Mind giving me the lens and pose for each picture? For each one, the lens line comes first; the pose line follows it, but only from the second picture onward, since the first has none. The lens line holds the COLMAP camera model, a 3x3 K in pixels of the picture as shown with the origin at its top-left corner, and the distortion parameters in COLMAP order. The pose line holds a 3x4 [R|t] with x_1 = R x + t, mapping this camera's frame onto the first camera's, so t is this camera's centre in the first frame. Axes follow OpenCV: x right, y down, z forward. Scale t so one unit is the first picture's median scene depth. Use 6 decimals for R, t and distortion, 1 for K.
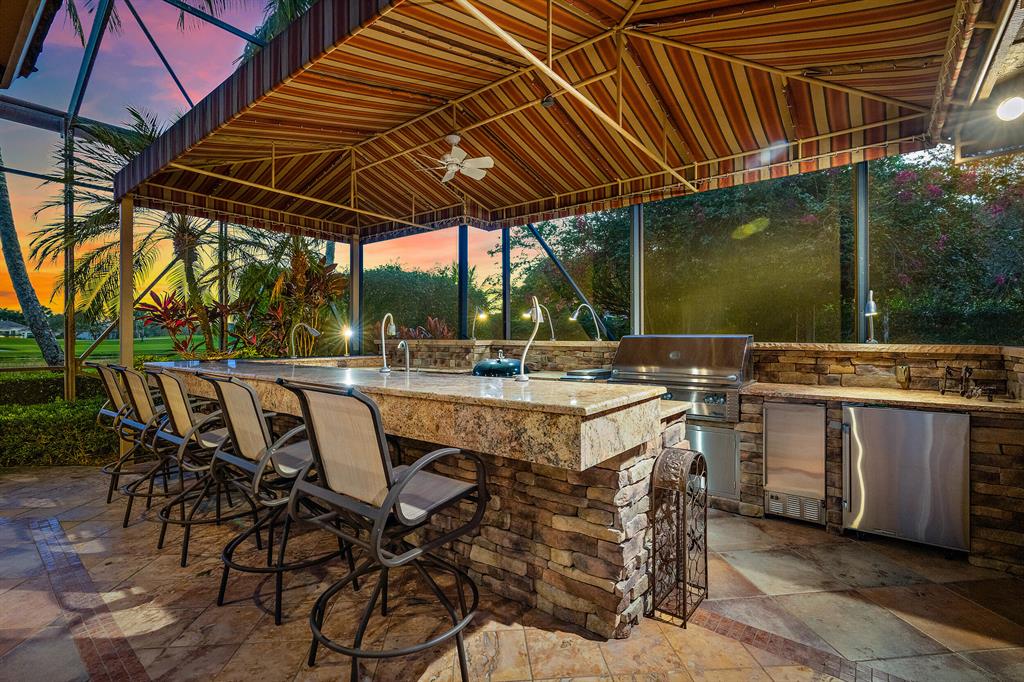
lens RADIAL K [[468.2, 0, 513.1], [0, 468.2, 340.8], [0, 0, 1]] dist [-0.002055, 0.000162]
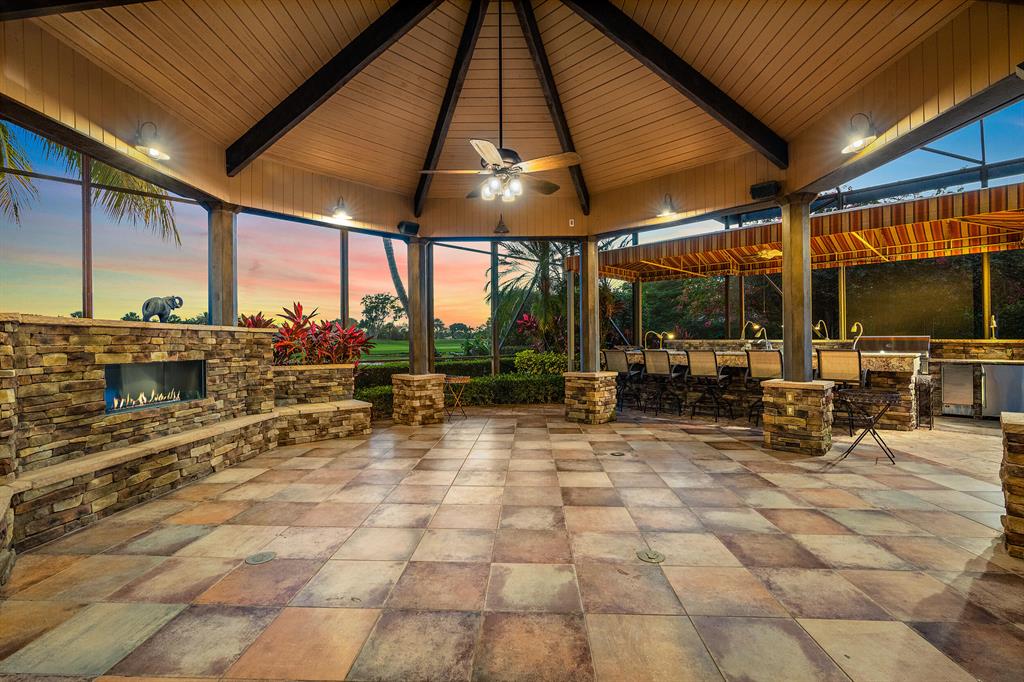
lens RADIAL K [[468.2, 0, 508.9], [0, 468.2, 340.6], [0, 0, 1]] dist [-0.002055, 0.000162]
pose [[0.991588, -0.006439, -0.129270, -1.077017], [0.005755, 0.999967, -0.005662, 0.009878], [0.129303, 0.004871, 0.991593, -1.312194]]
